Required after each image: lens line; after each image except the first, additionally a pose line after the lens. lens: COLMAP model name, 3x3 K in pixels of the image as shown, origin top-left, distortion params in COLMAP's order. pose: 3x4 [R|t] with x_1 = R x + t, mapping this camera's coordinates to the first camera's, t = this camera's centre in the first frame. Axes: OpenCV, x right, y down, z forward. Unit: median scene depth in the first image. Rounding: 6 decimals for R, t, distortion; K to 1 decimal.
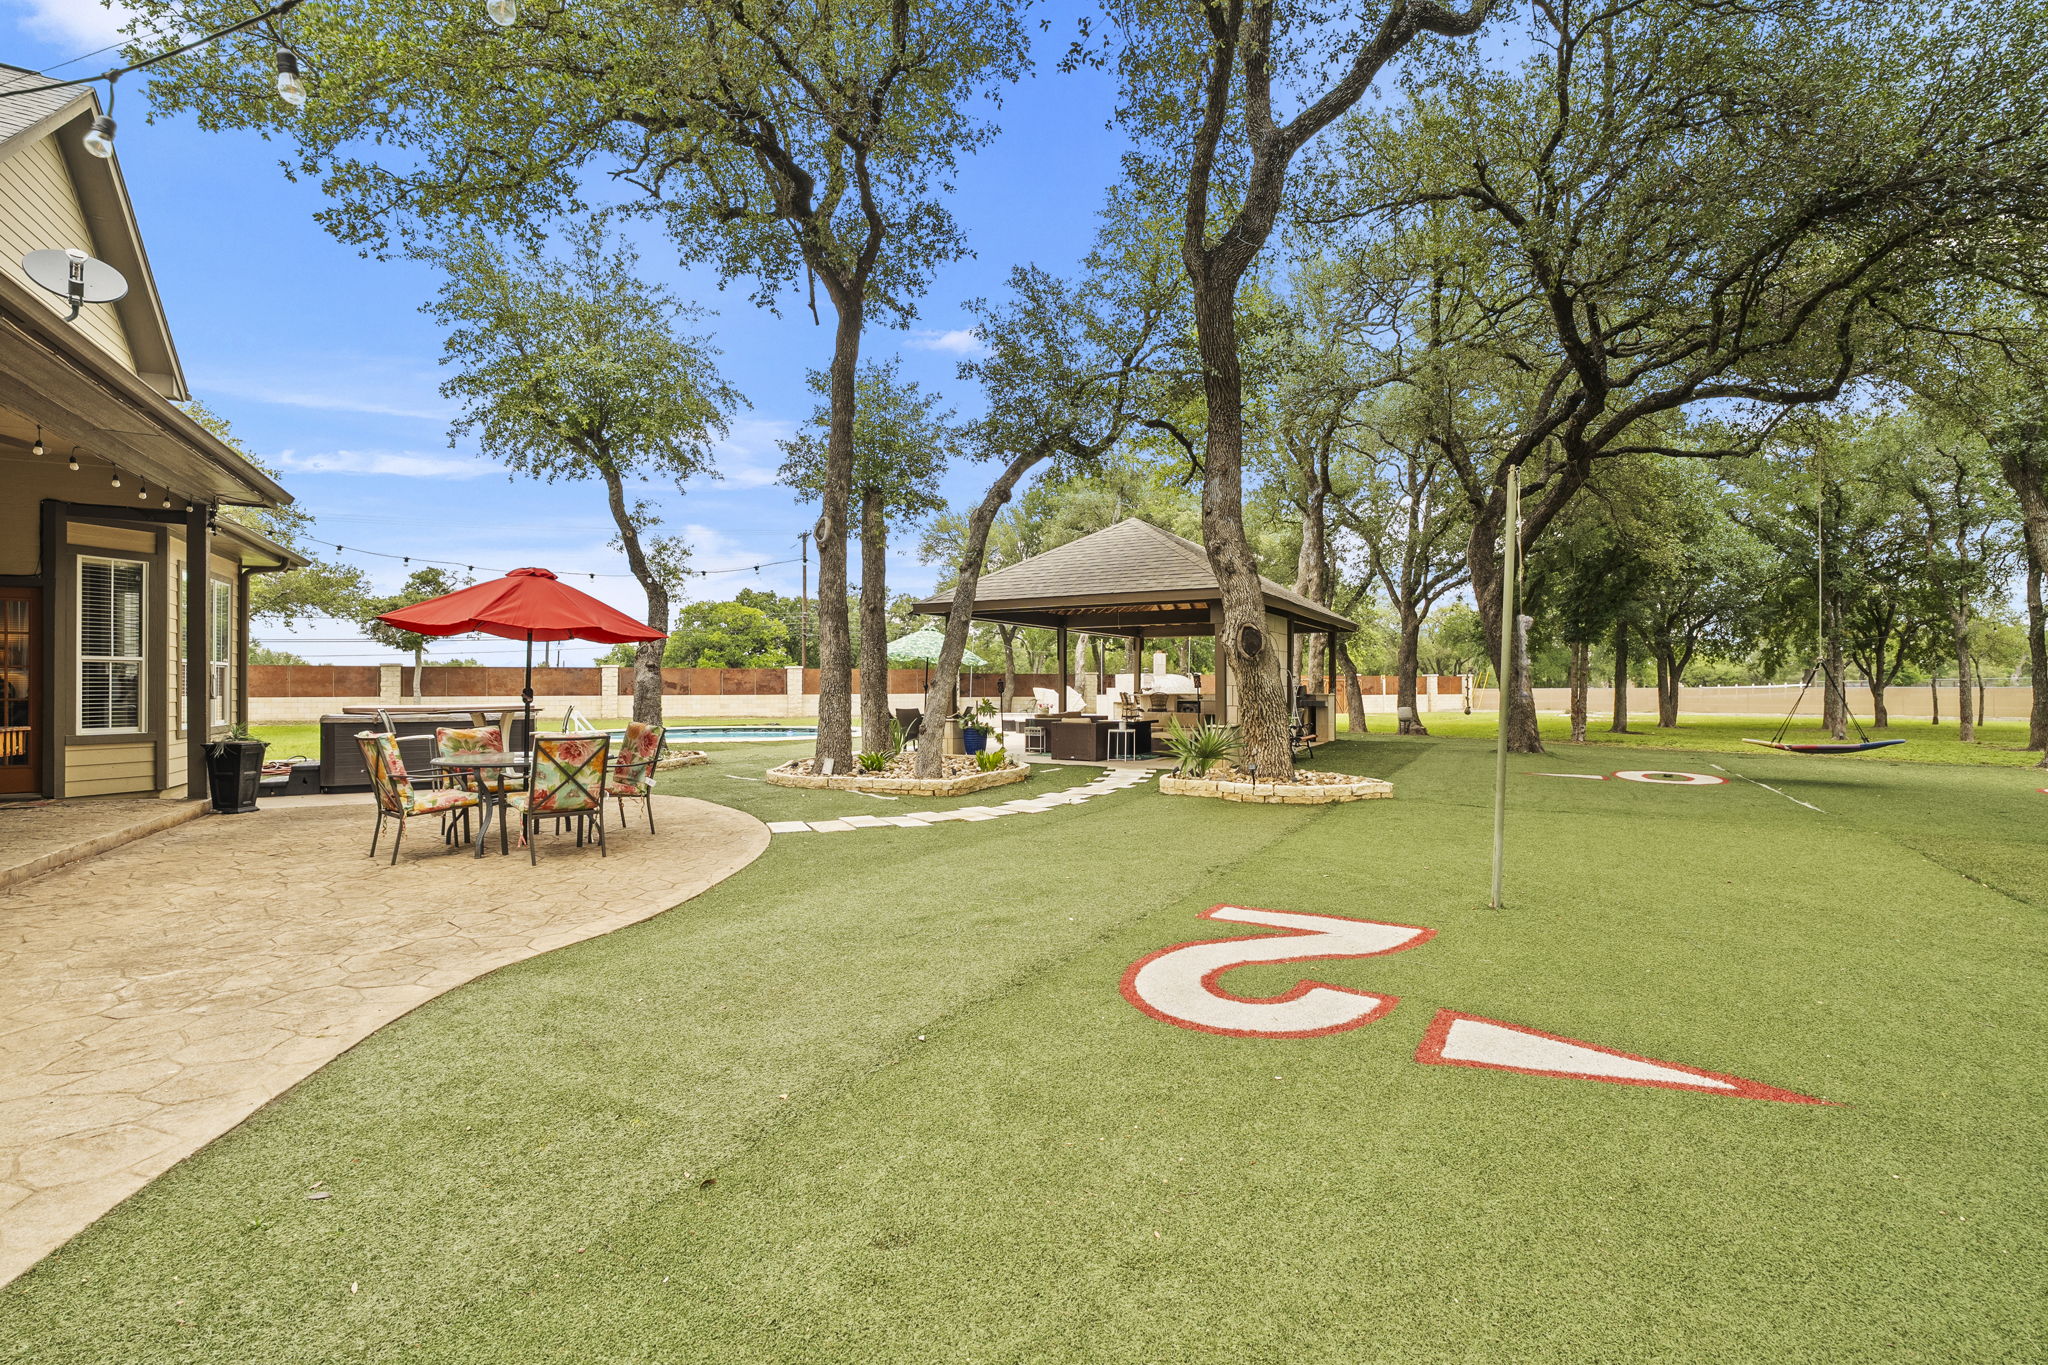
lens RADIAL K [[917.2, 0, 1027.6], [0, 917.2, 683.9], [0, 0, 1]] dist [-0.003494, 0.000712]
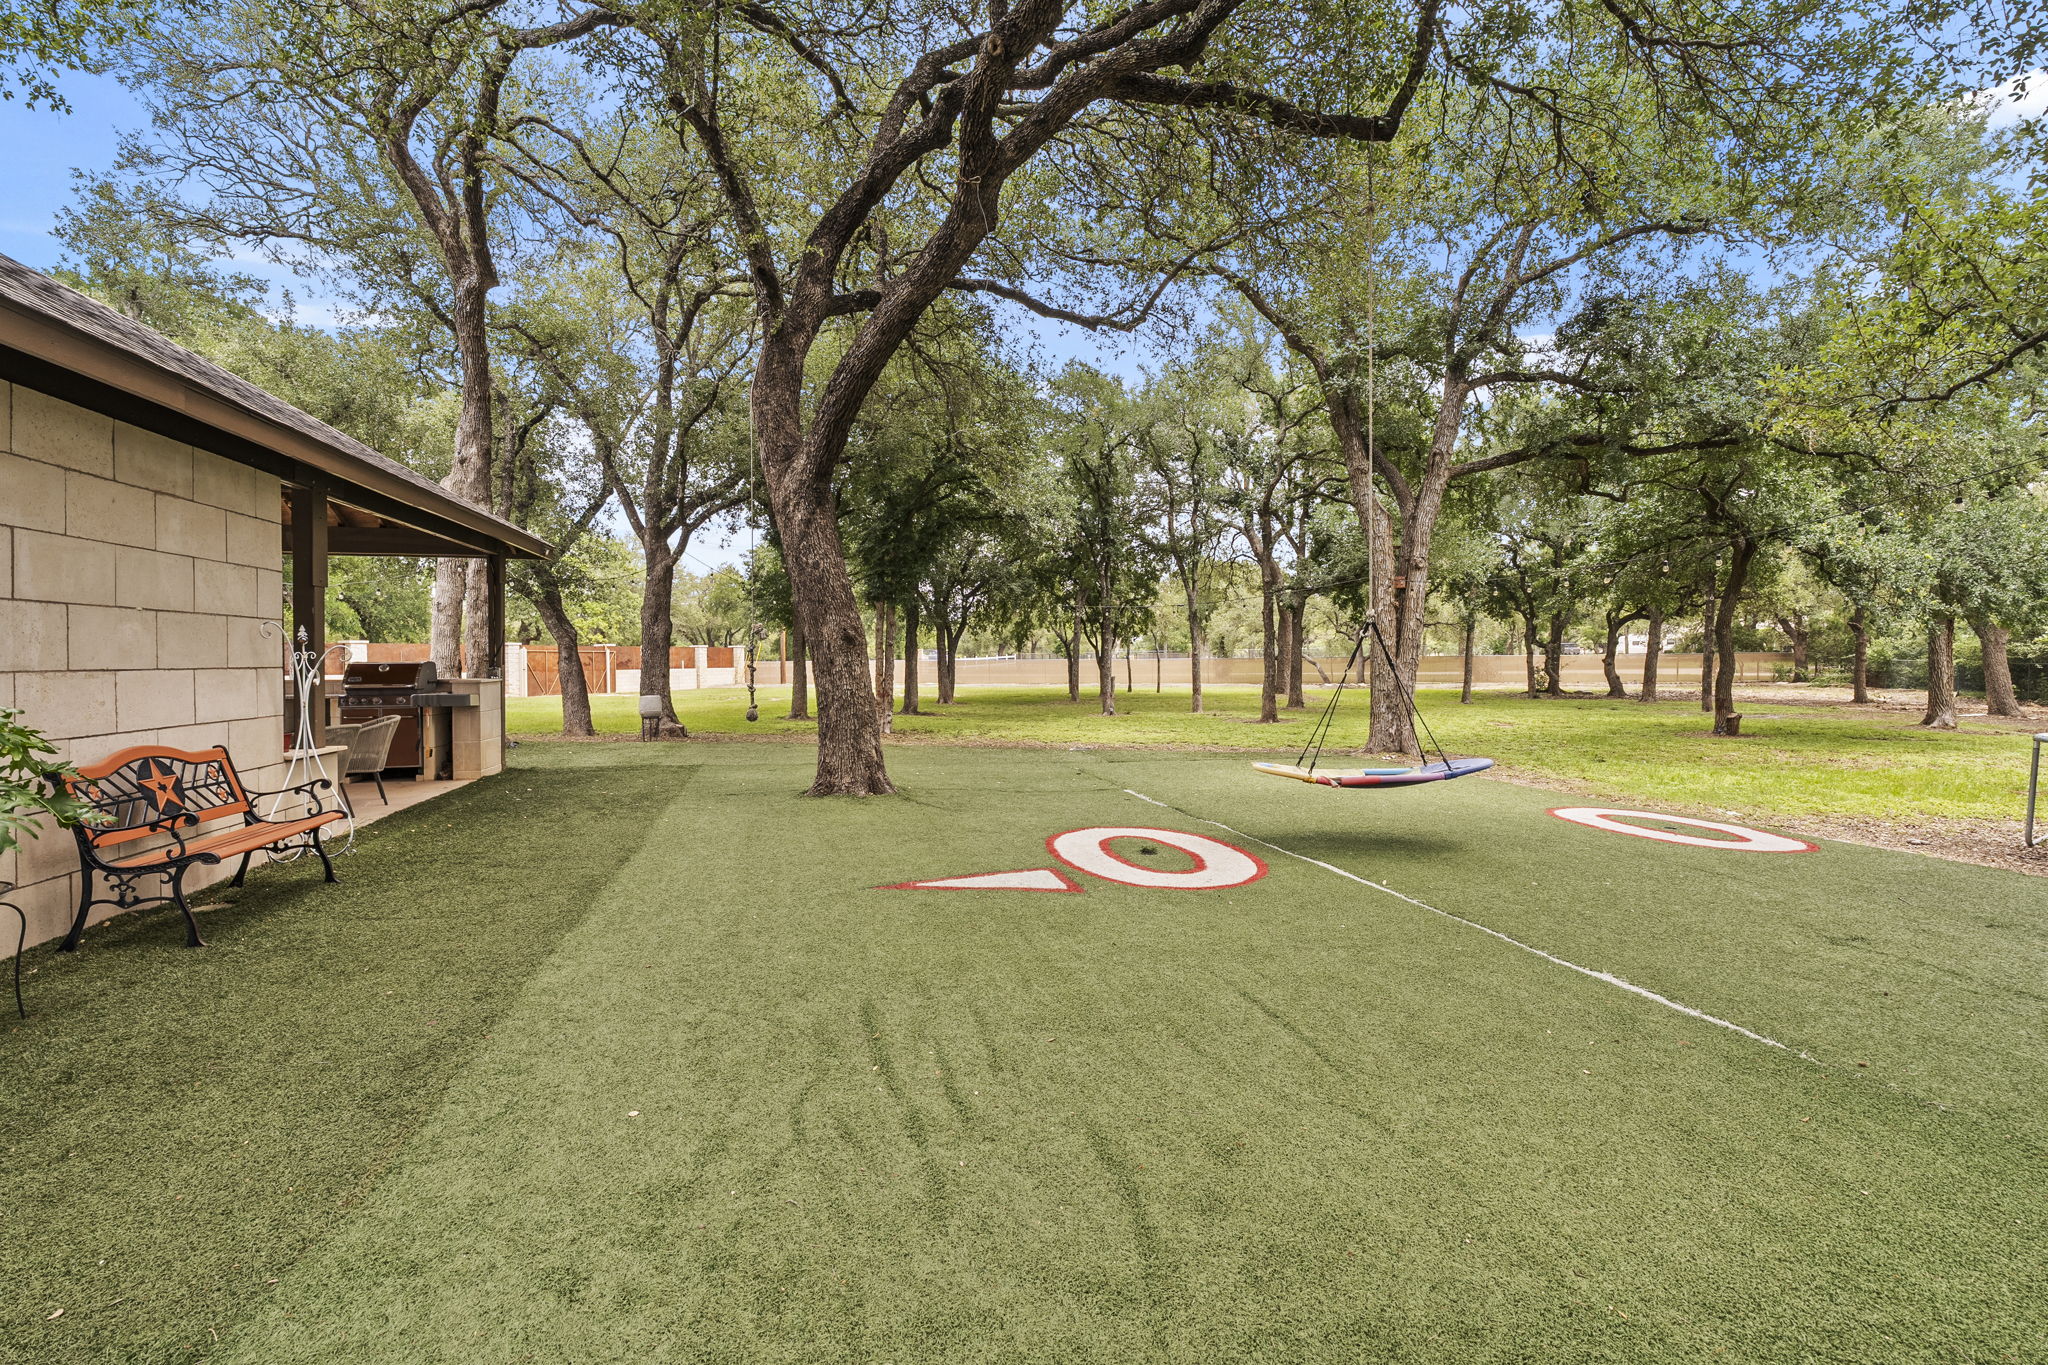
lens RADIAL K [[917.2, 0, 1027.6], [0, 917.2, 683.9], [0, 0, 1]] dist [-0.003494, 0.000712]
pose [[0.728570, -0.020442, 0.684666, 0.165258], [-0.001043, 0.999520, 0.030952, -0.001732], [-0.684971, -0.023265, 0.728199, 0.357520]]
